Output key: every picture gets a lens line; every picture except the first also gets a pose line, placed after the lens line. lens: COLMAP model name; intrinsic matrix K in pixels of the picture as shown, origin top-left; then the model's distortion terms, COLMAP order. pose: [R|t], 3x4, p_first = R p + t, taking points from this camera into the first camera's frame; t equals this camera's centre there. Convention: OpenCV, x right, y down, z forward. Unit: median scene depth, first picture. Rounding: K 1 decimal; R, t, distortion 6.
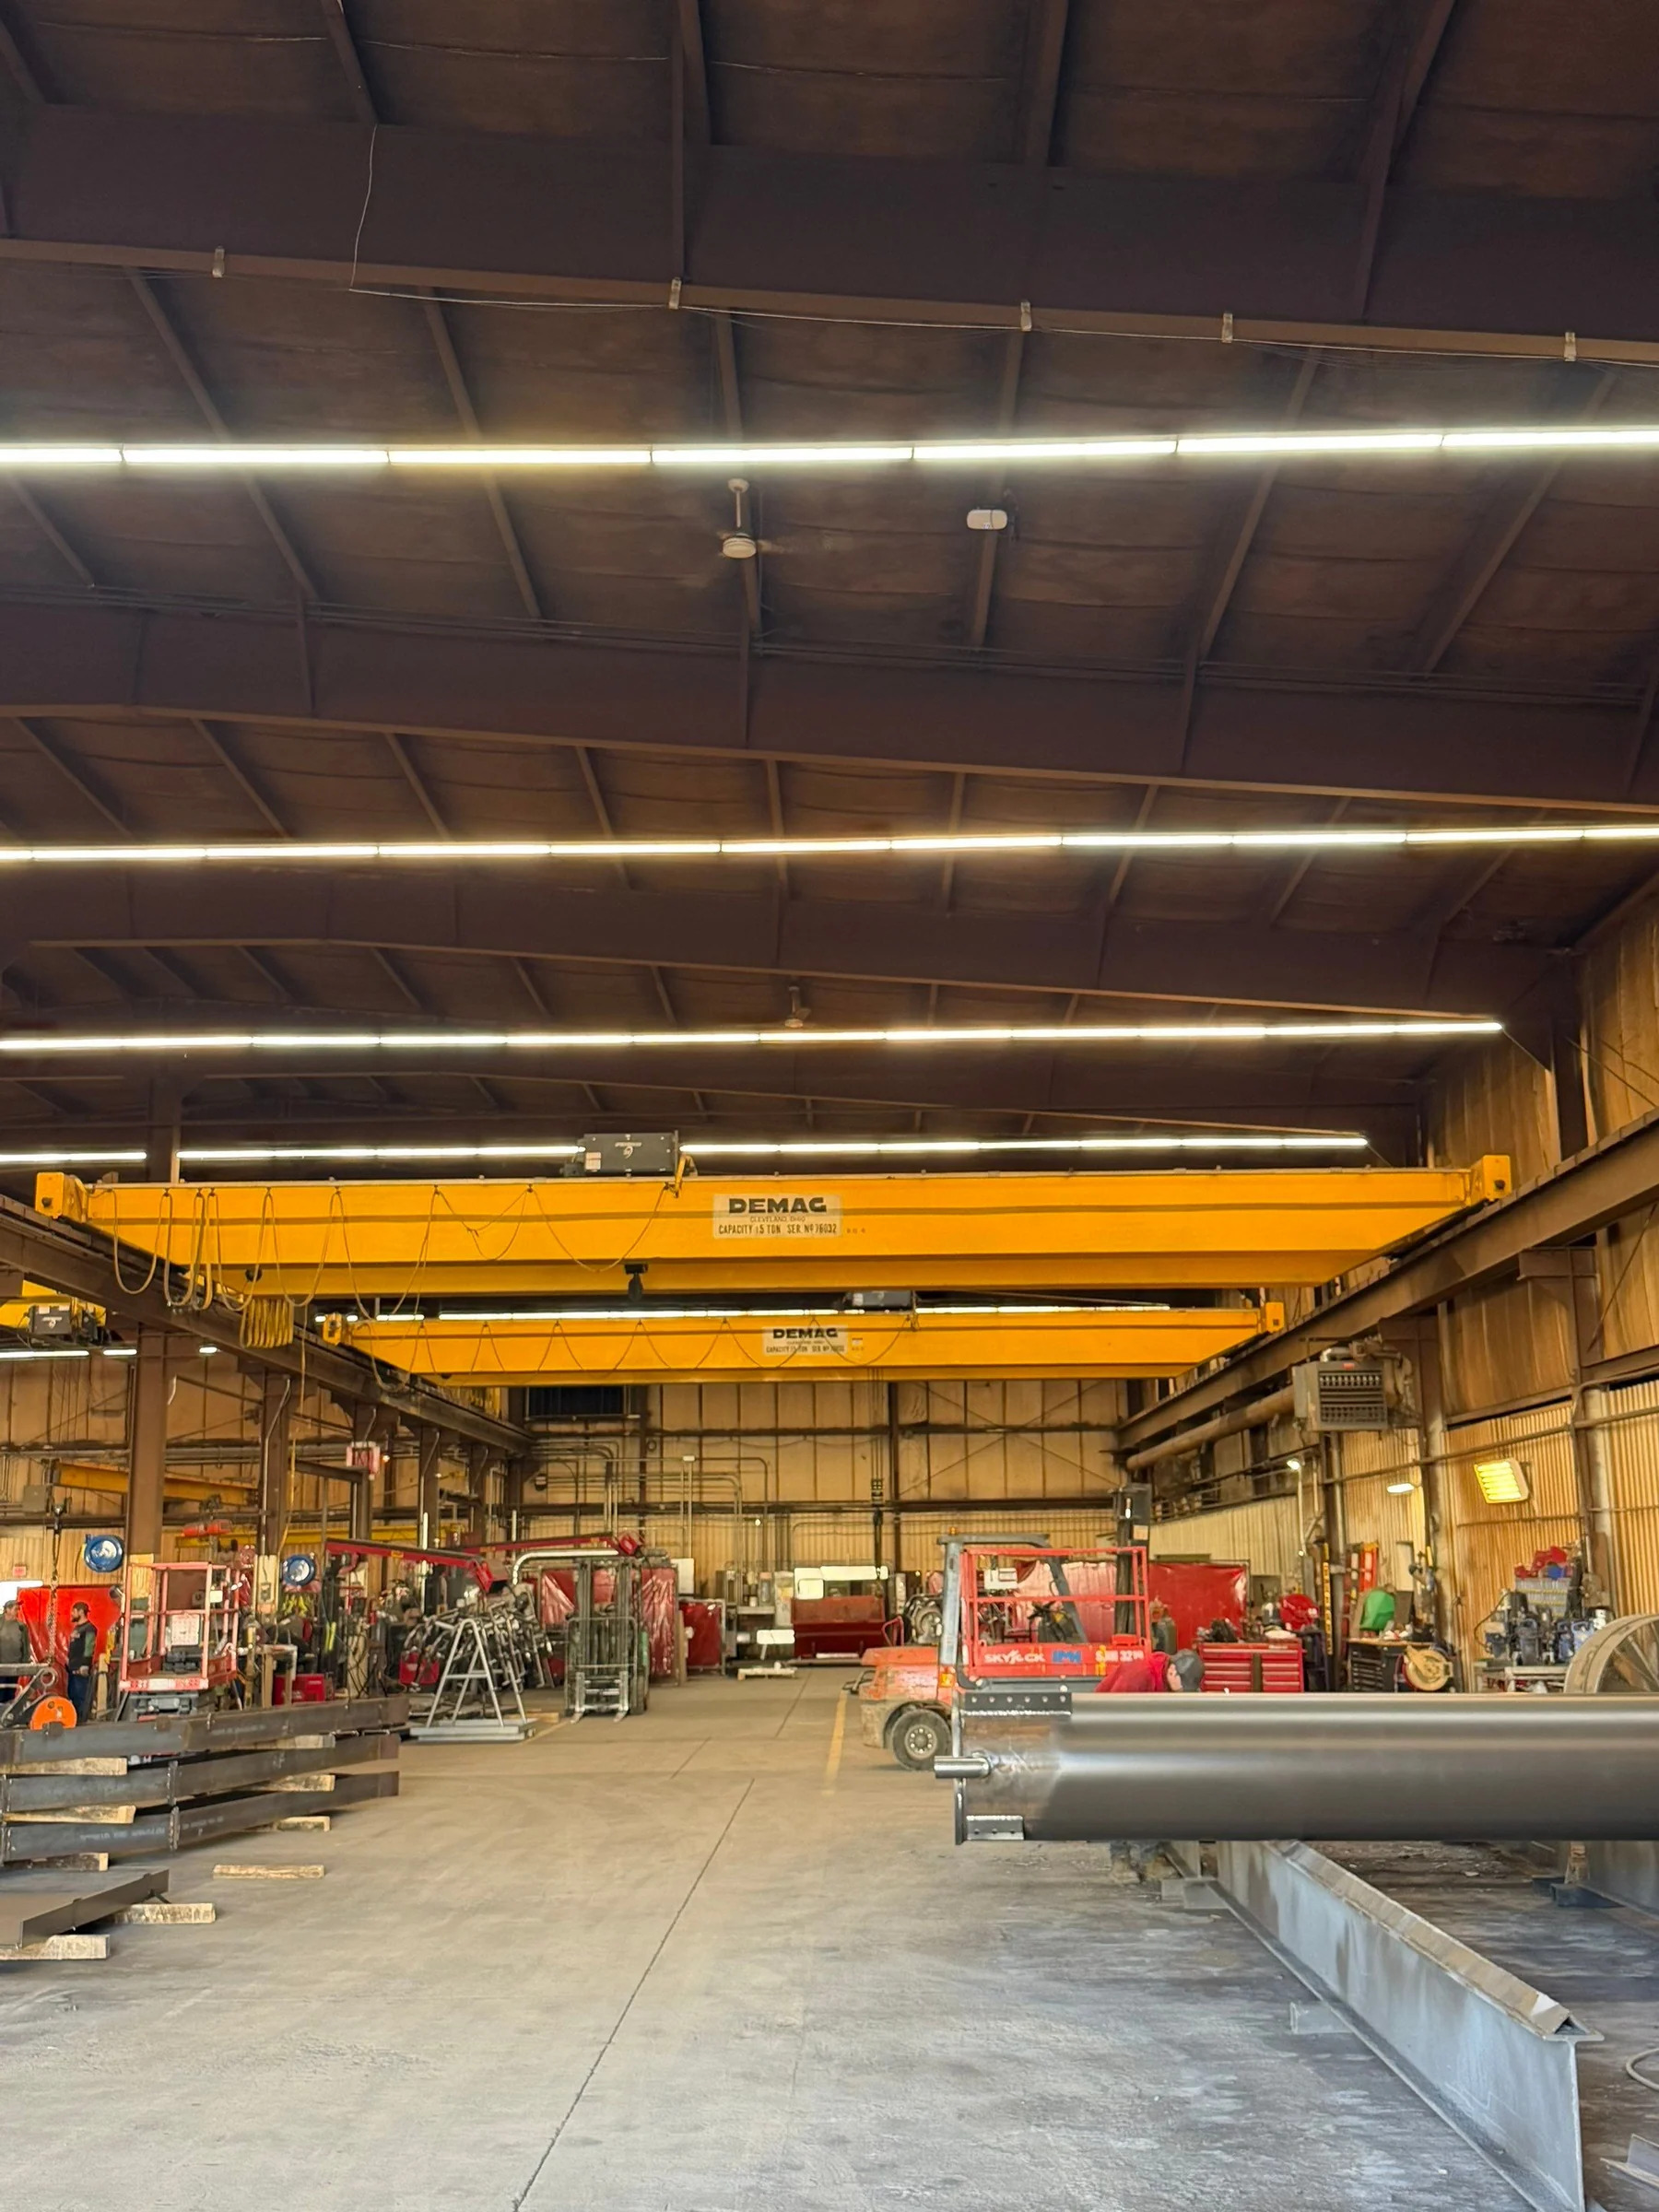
lens RADIAL K [[2272.4, 0, 829.5], [0, 2272.4, 1106.0], [0, 0, 1]] dist [0.001051, 0.512992]
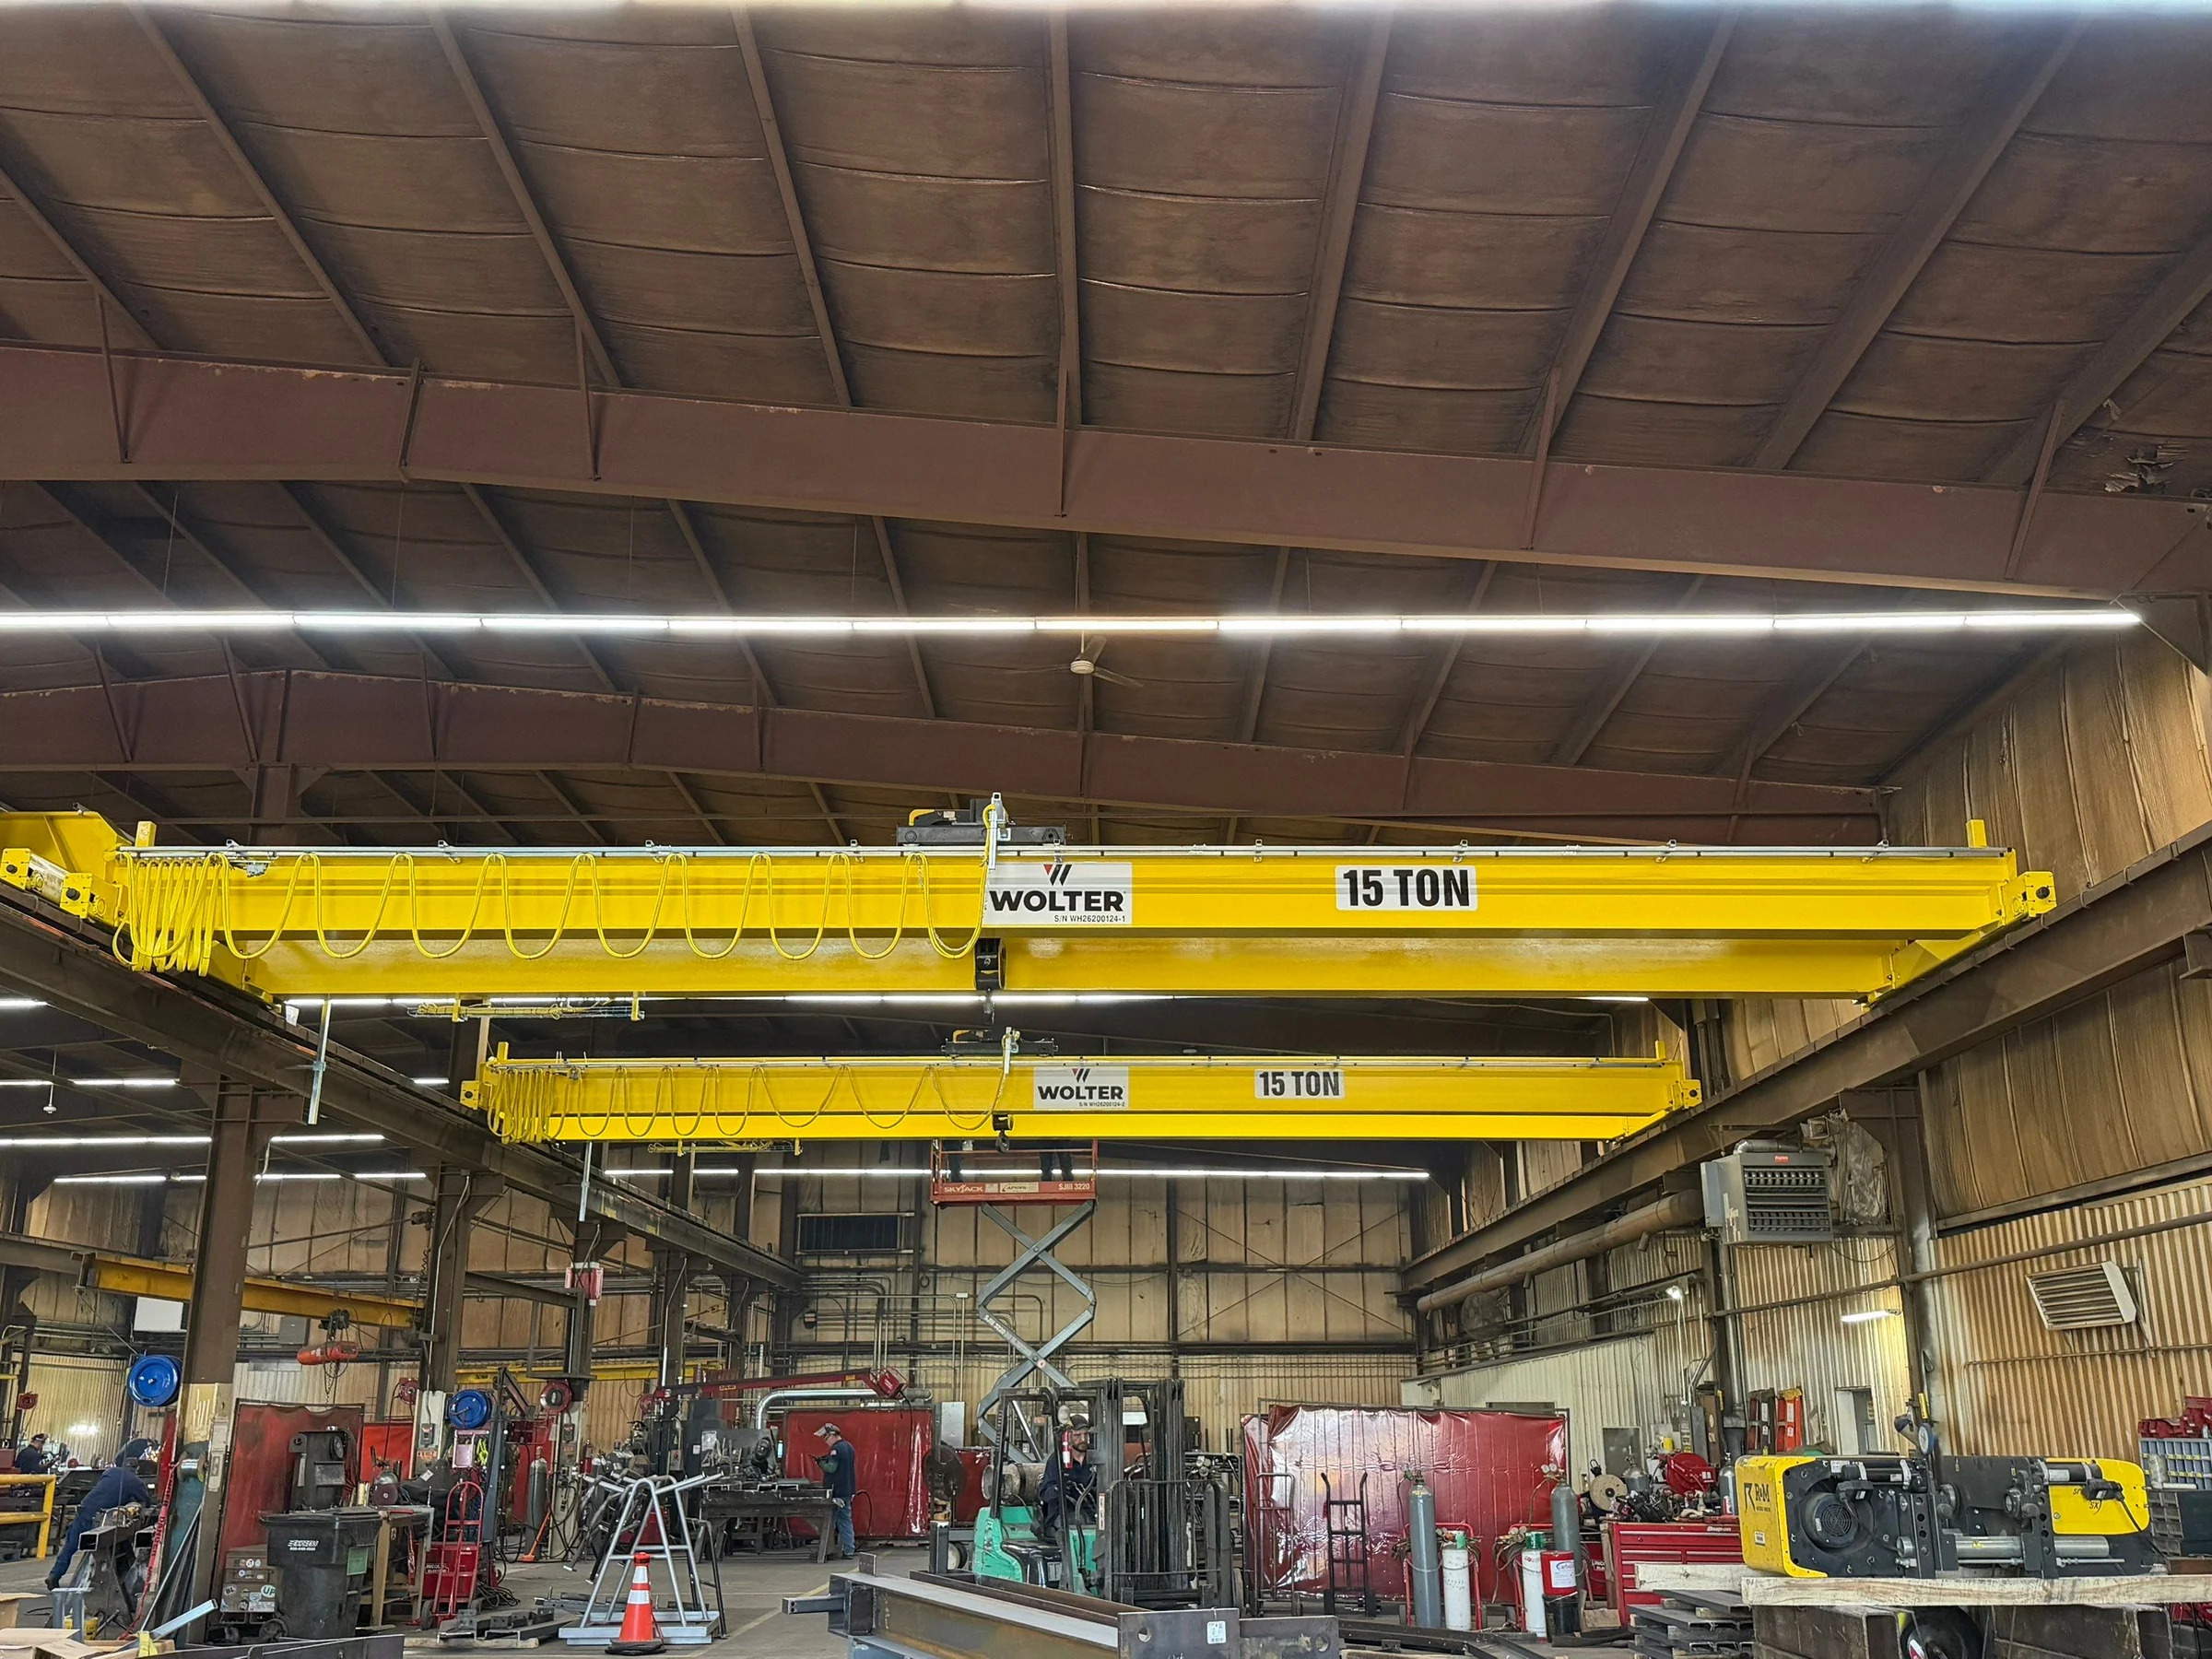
lens RADIAL K [[1936.4, 0, 1106.0], [0, 1936.4, 829.5], [0, 0, 1]] dist [0.123544, -0.225971]
pose [[0.999936, 0.011288, 0.001106, -0.003577], [-0.011143, 0.995905, -0.089712, 0.030554], [-0.002114, 0.089694, 0.995967, 0.149853]]
